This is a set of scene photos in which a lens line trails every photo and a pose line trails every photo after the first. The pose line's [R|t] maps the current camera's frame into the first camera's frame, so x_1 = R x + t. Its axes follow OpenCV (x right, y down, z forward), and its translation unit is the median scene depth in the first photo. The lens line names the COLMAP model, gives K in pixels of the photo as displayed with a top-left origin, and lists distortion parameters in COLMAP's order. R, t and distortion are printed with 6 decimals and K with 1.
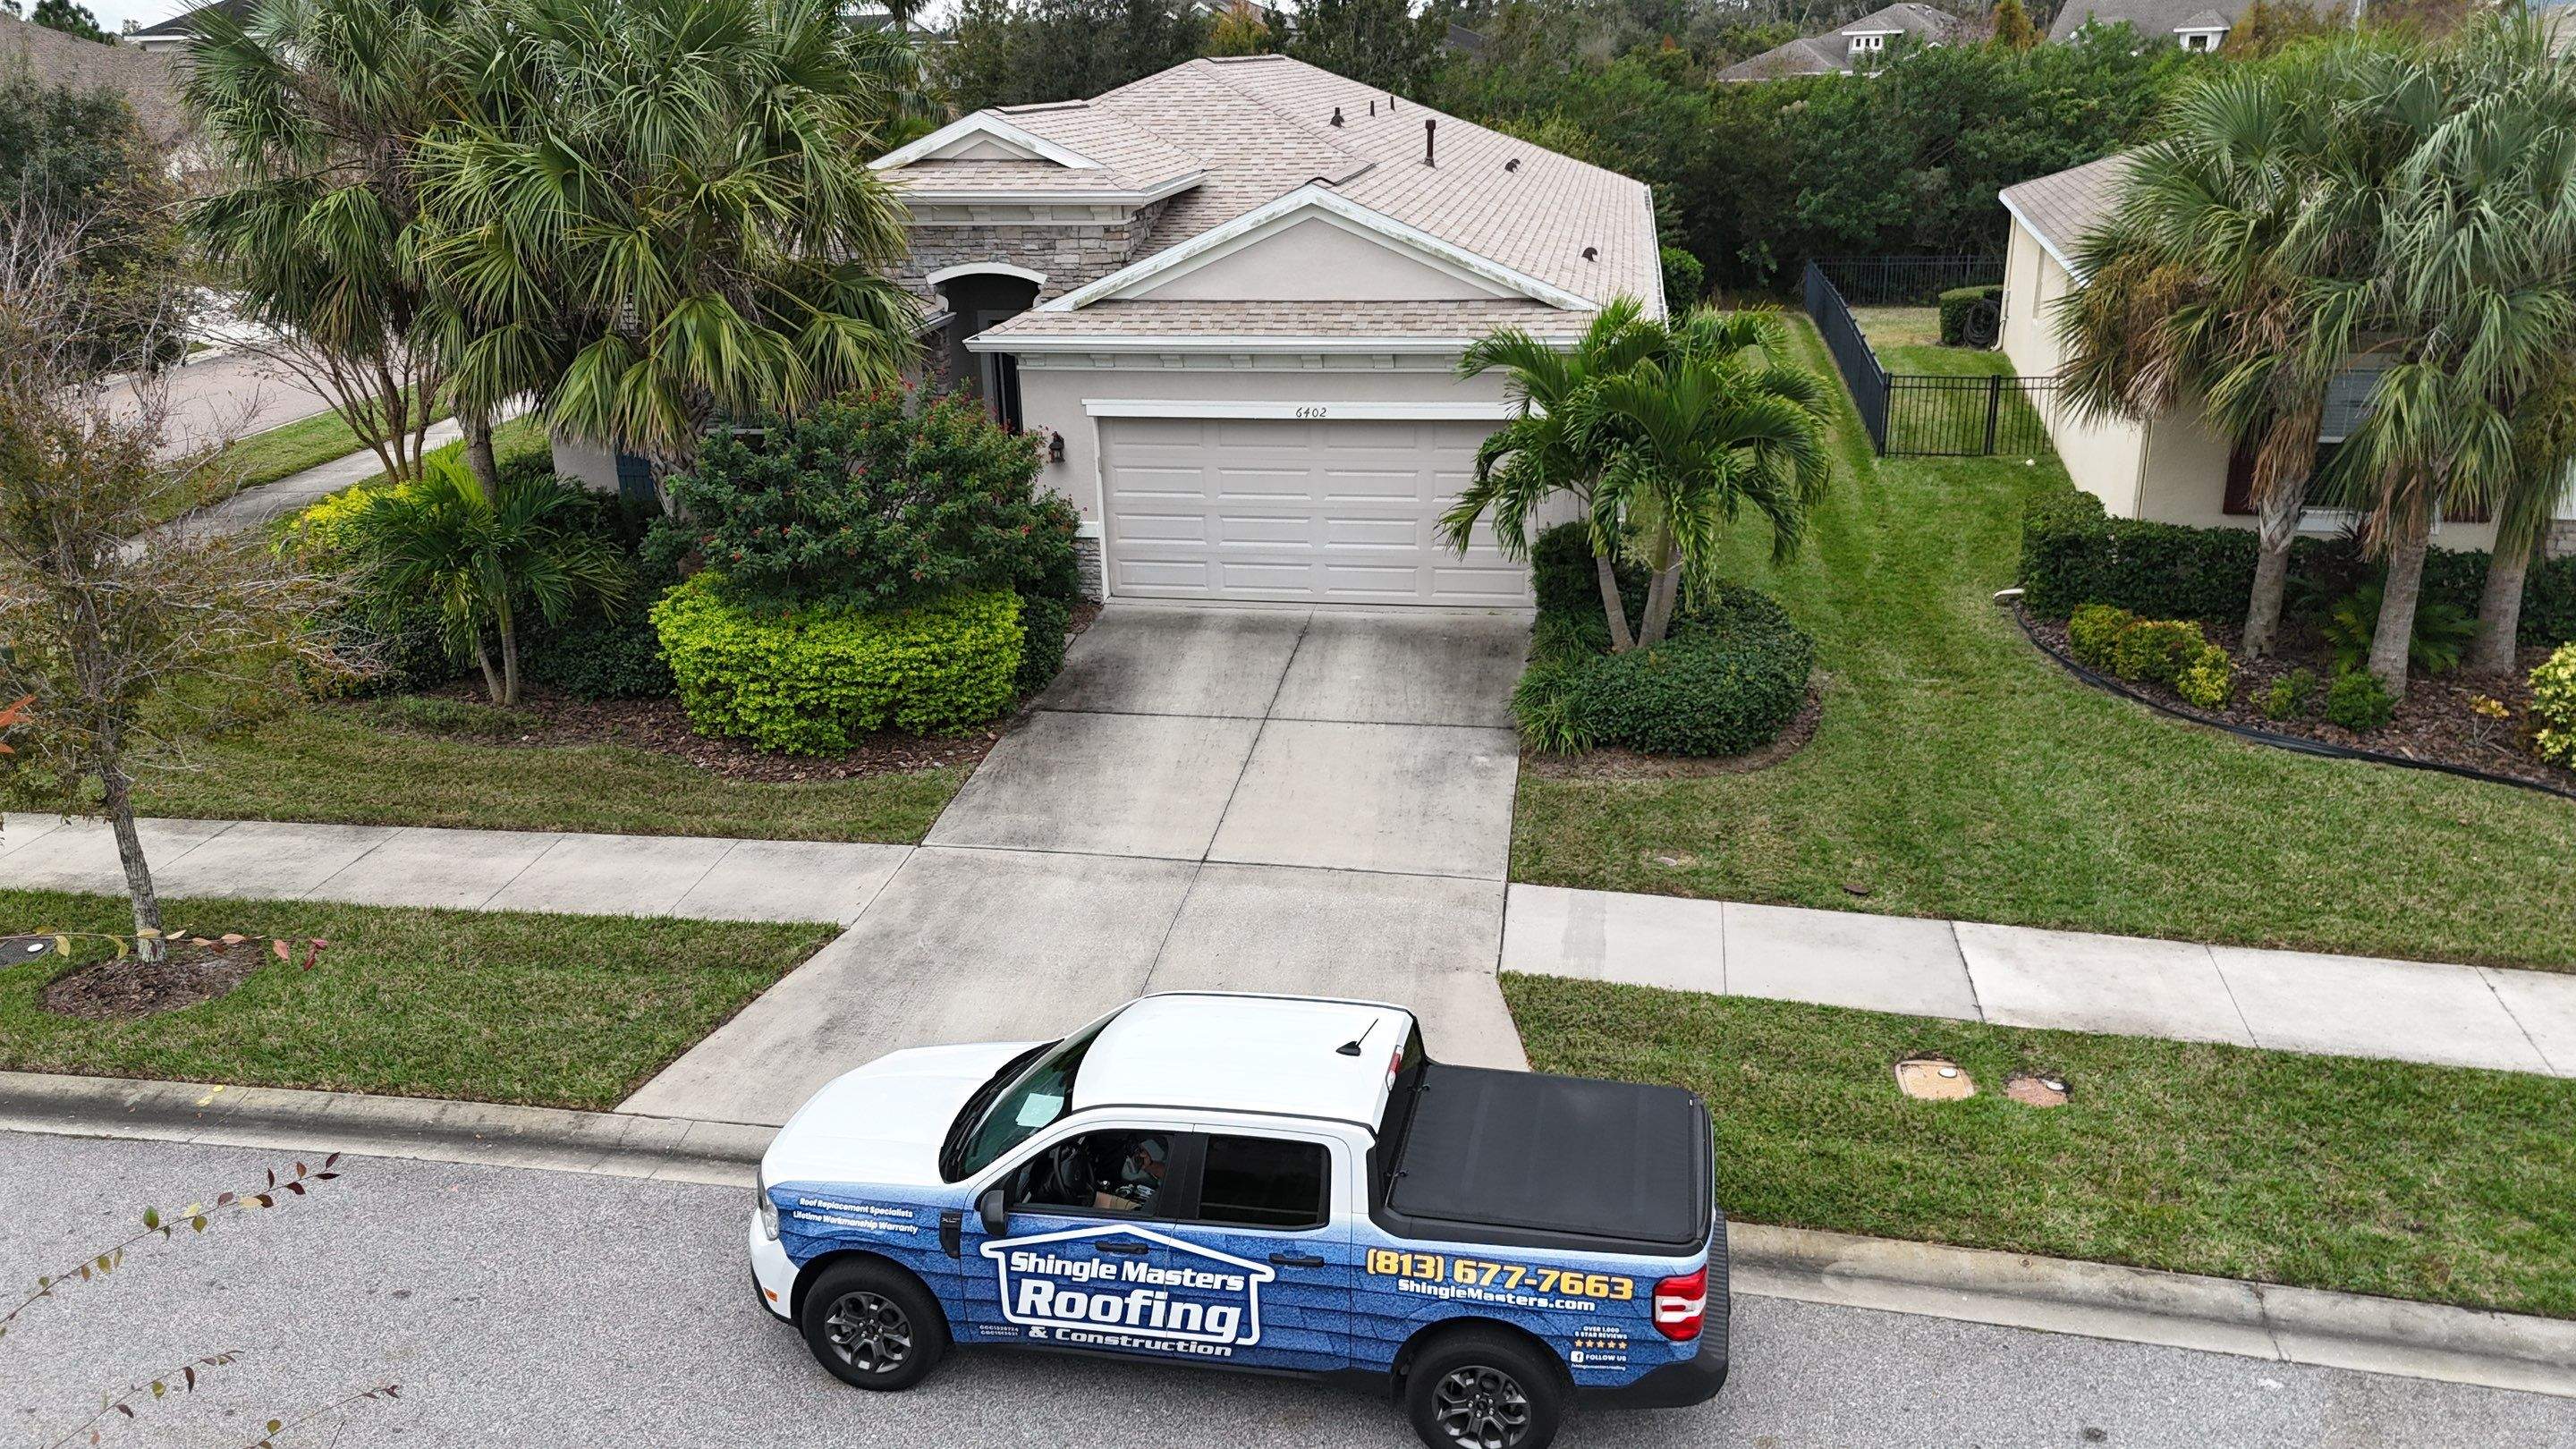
lens RADIAL K [[1902.1, 0, 1292.9], [0, 1902.1, 777.8], [0, 0, 1]] dist [0.040316, -0.029285]
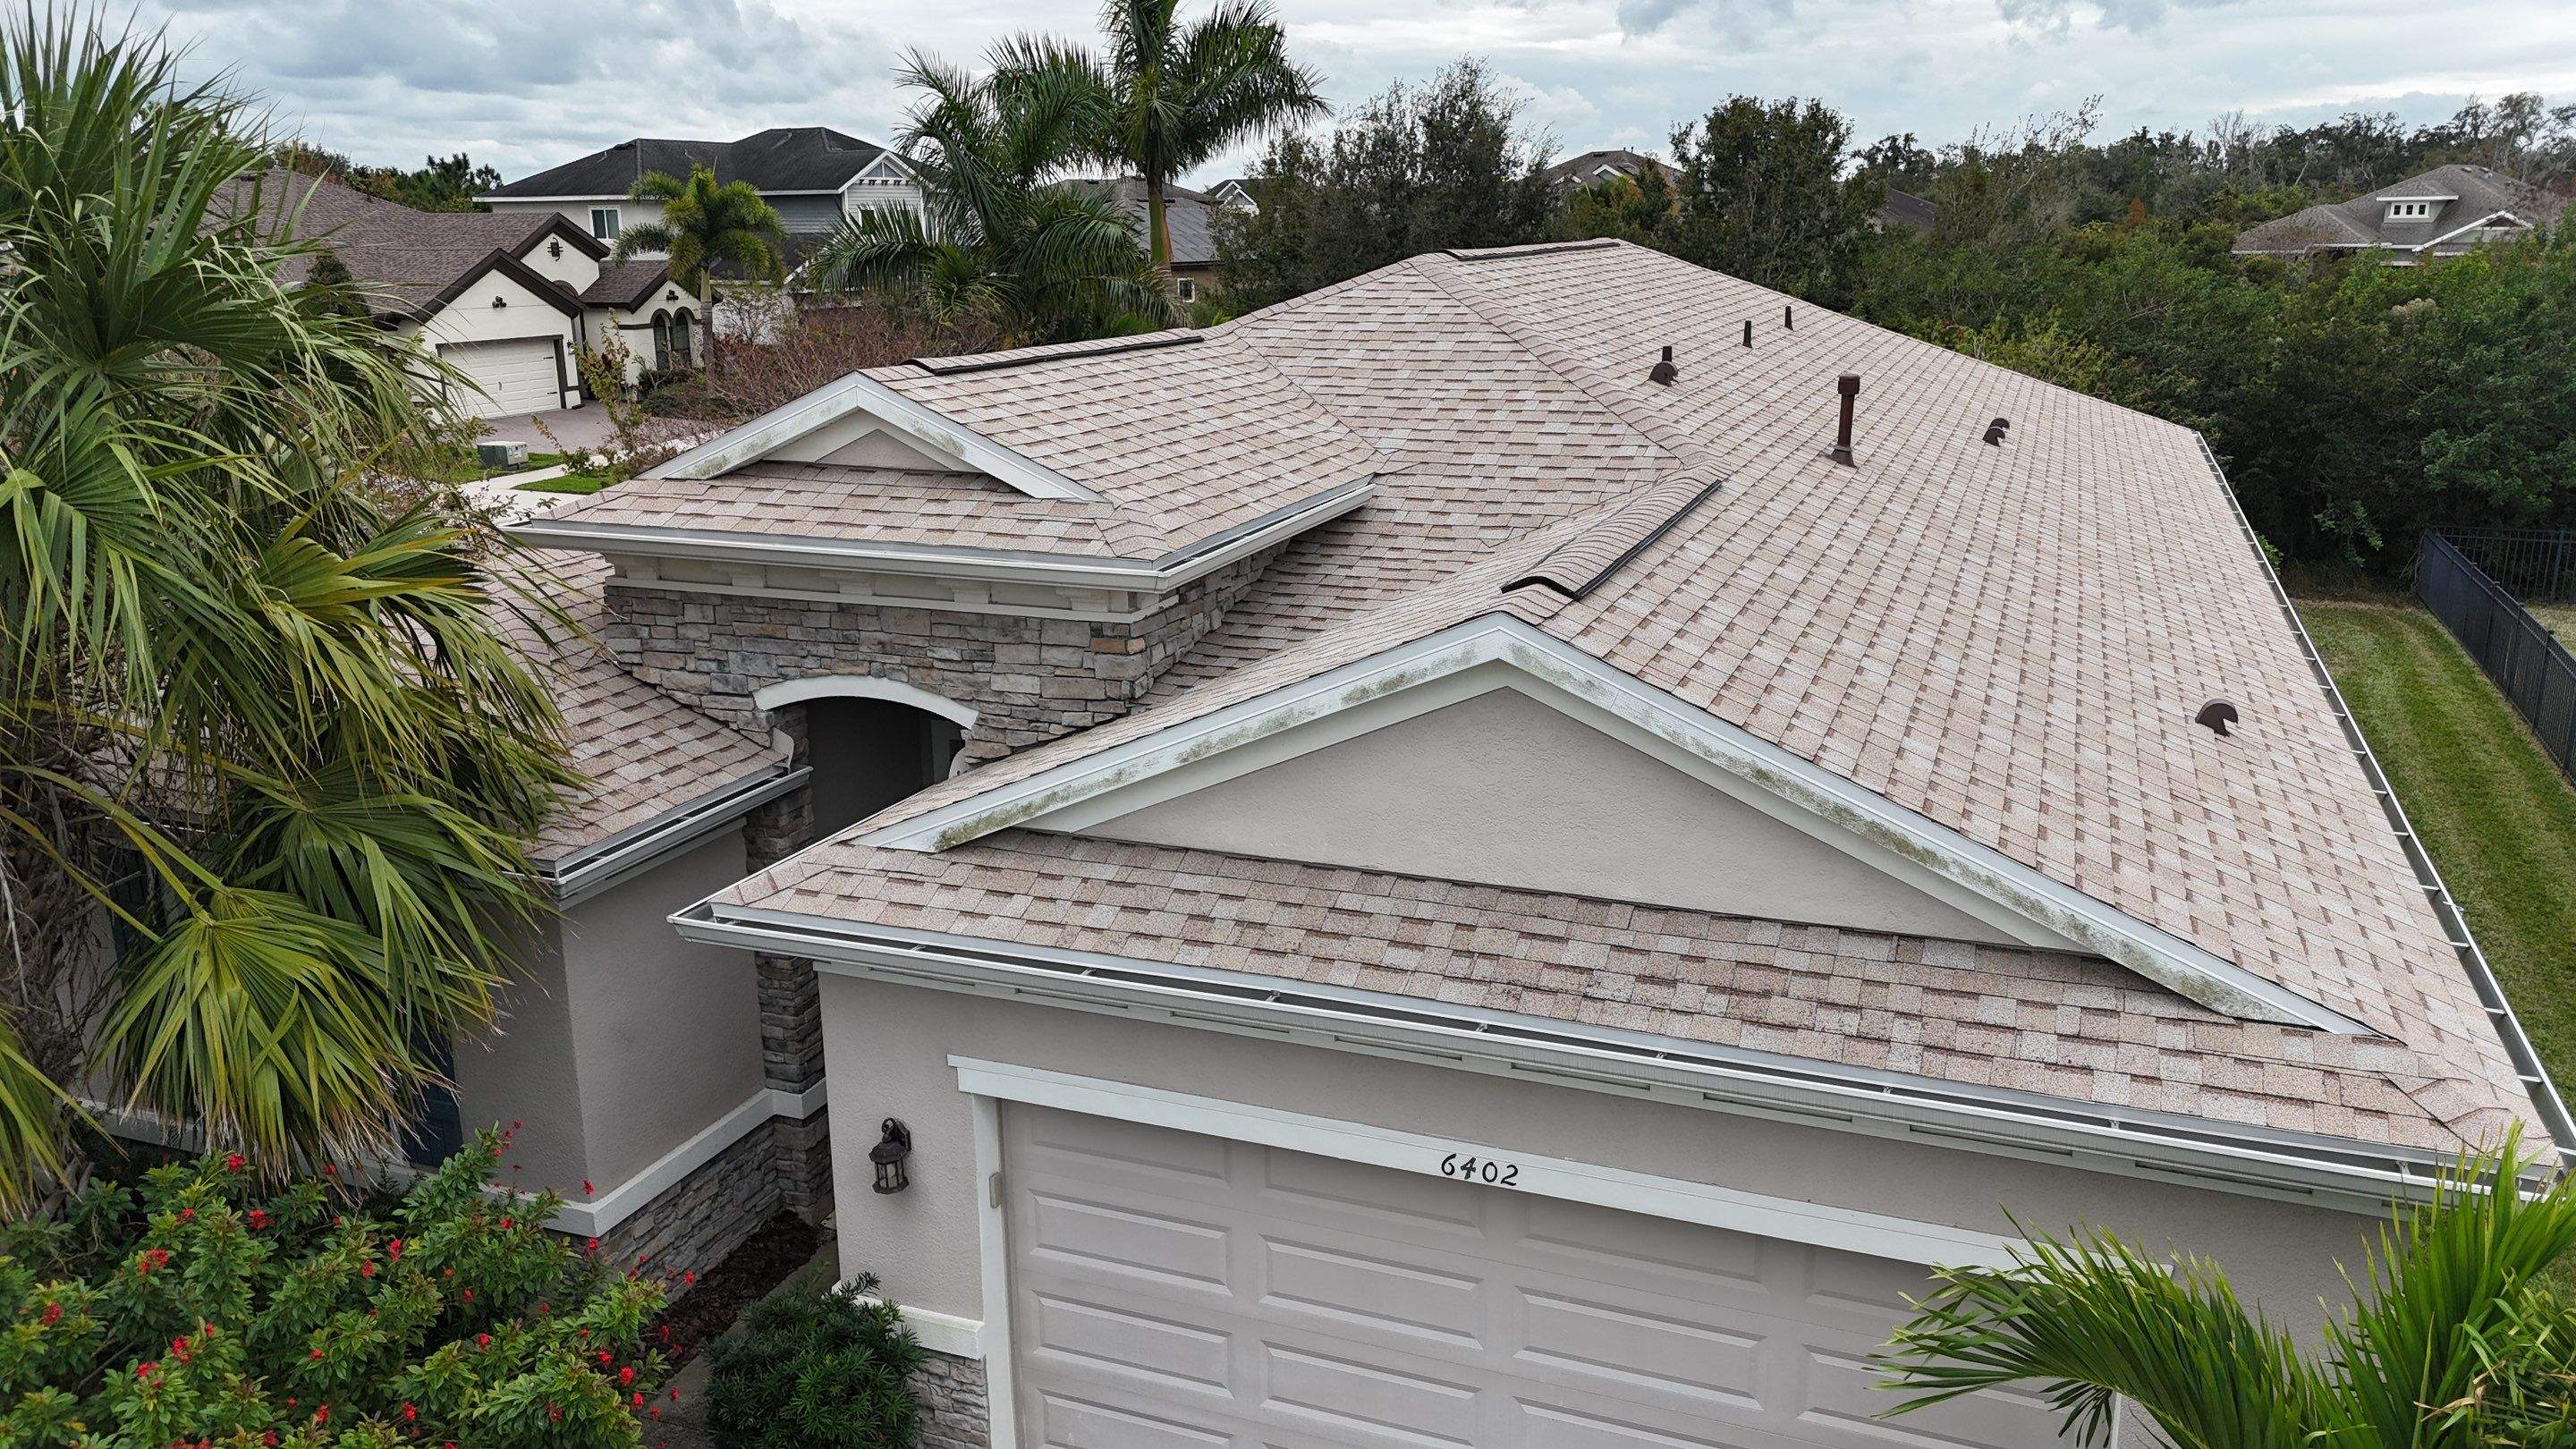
lens RADIAL K [[1902.1, 0, 1287.1], [0, 1902.1, 751.1], [0, 0, 1]] dist [0.040316, -0.029285]
pose [[0.977051, 0.064054, -0.203145, 0.036407], [-0.081605, 0.993511, -0.079225, -0.197245], [0.196752, 0.093985, 0.975938, 0.494072]]
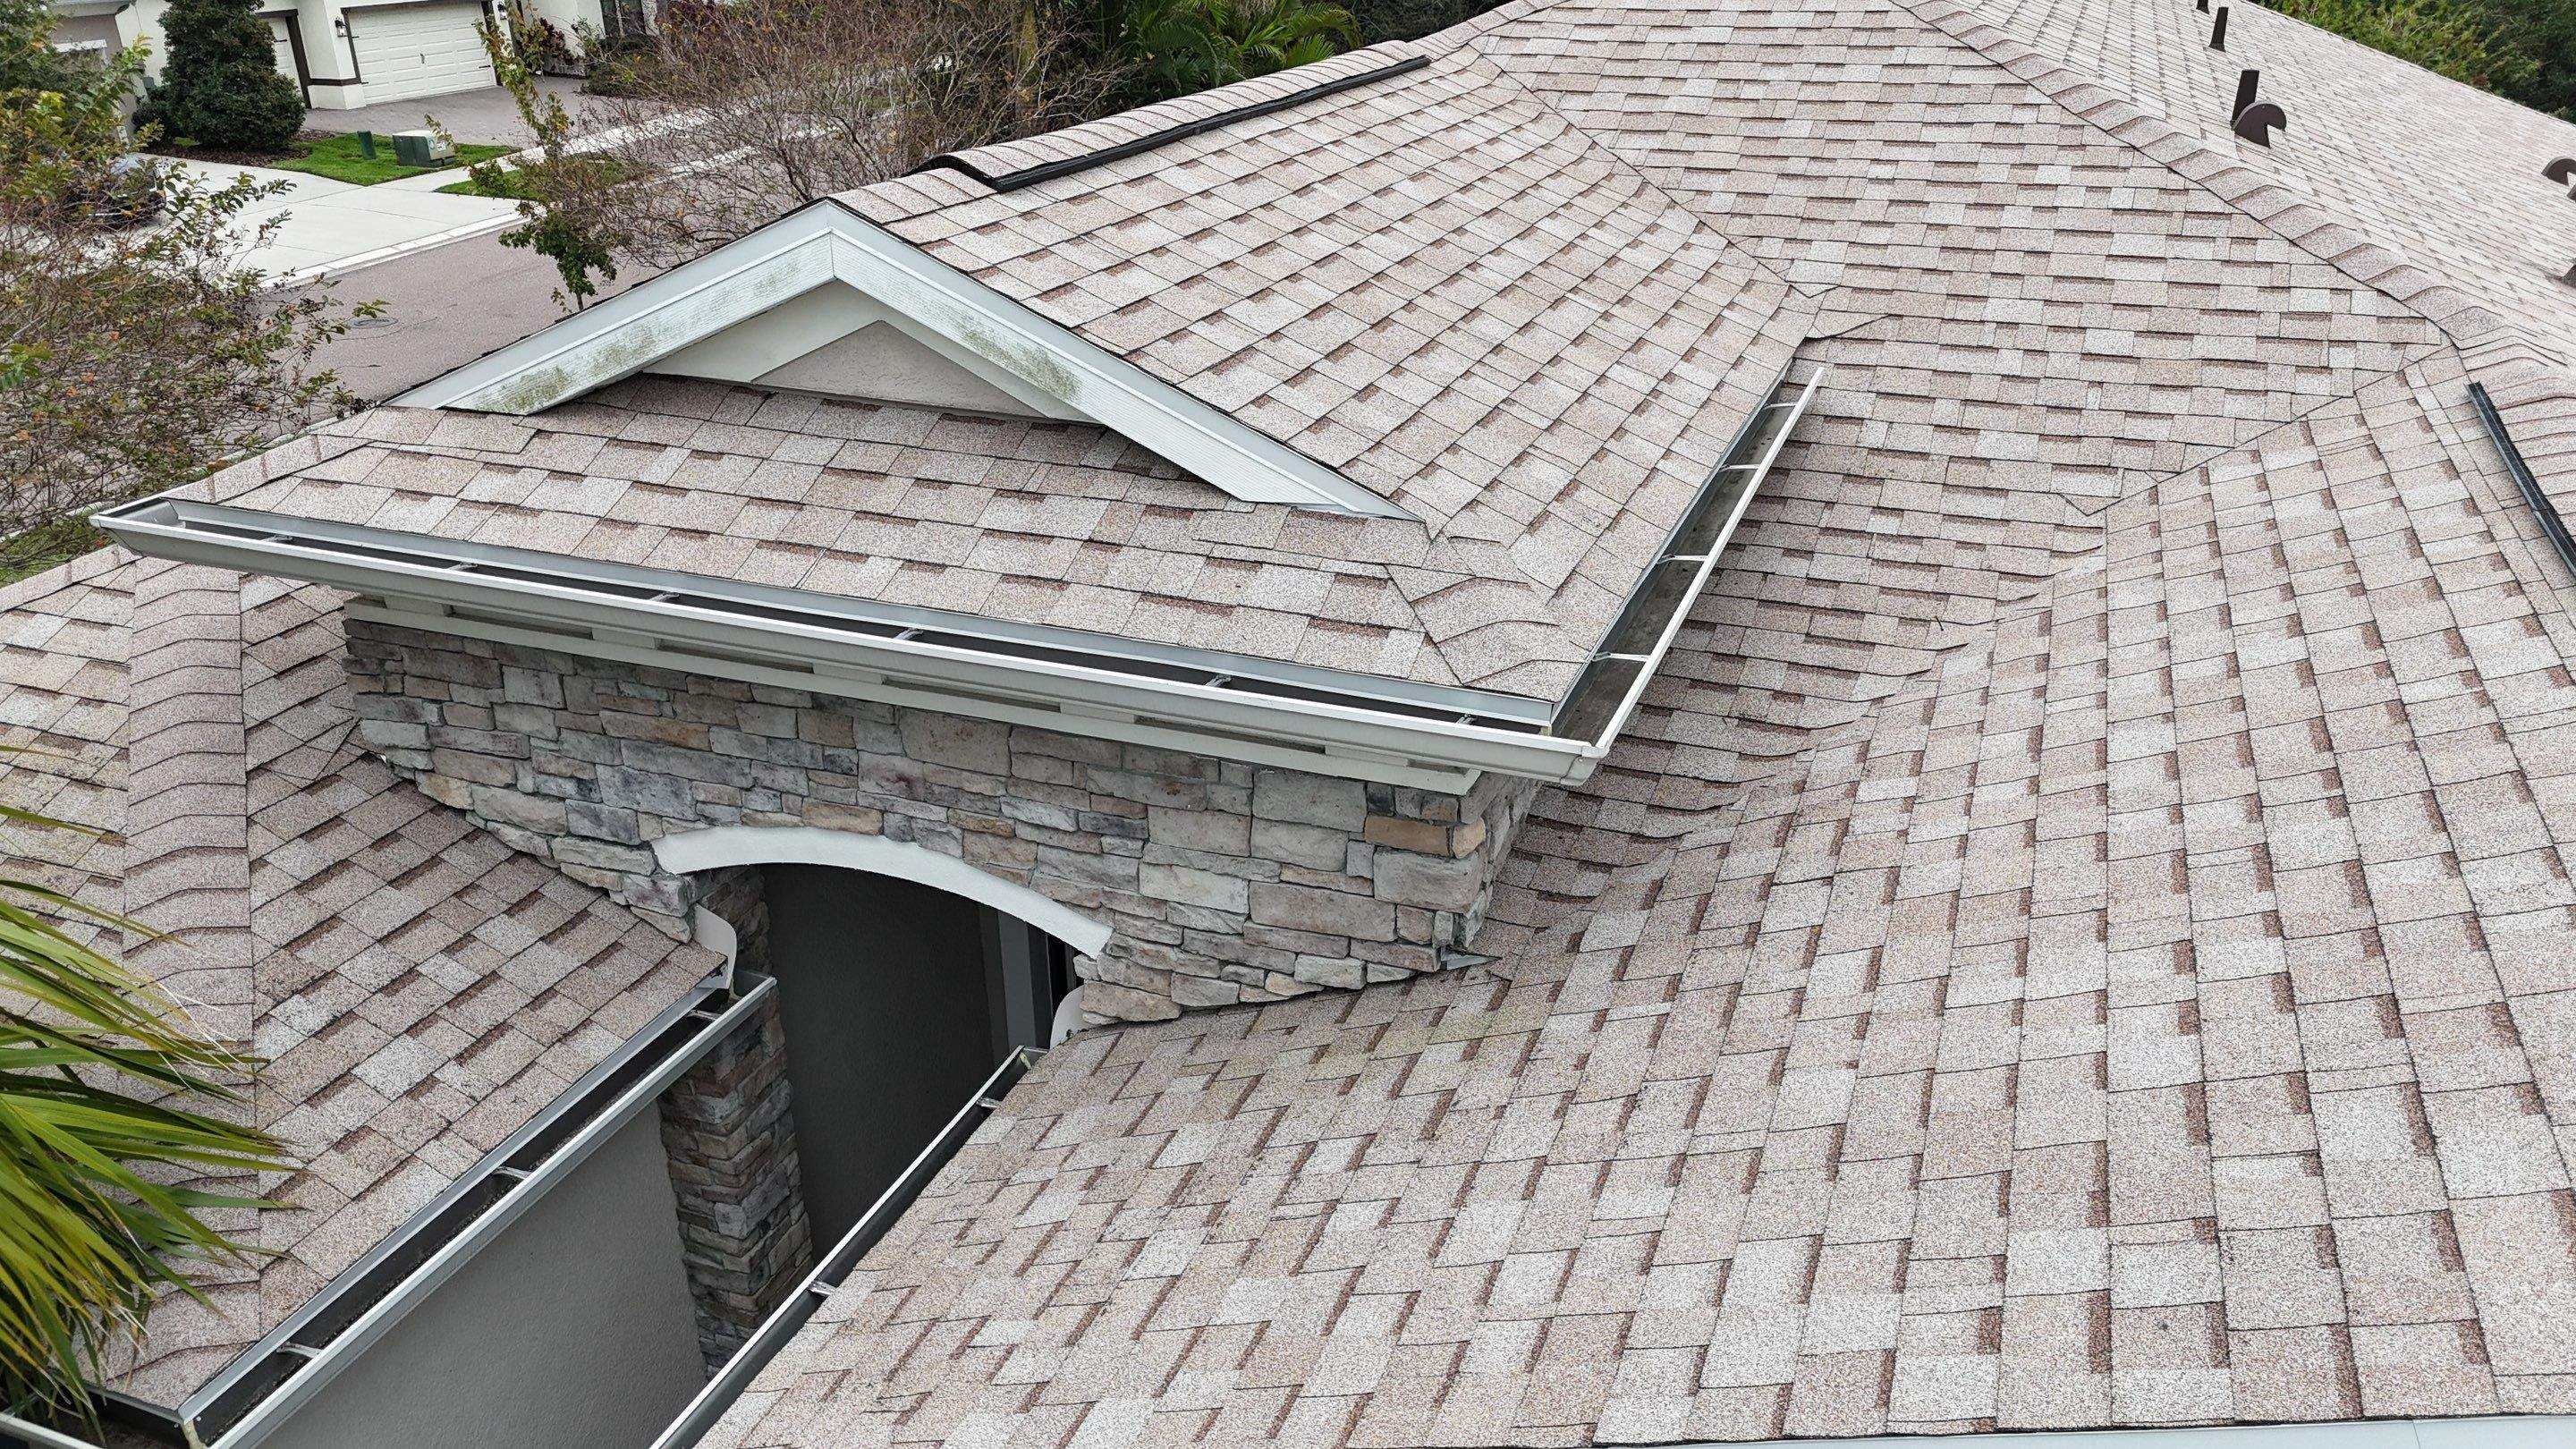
lens RADIAL K [[1902.1, 0, 1284.1], [0, 1902.1, 722.7], [0, 0, 1]] dist [0.040316, -0.029285]
pose [[0.976502, 0.091508, -0.195117, -0.059487], [-0.077793, 0.994003, 0.076849, -0.271029], [0.200979, -0.059864, 0.977765, 0.694863]]
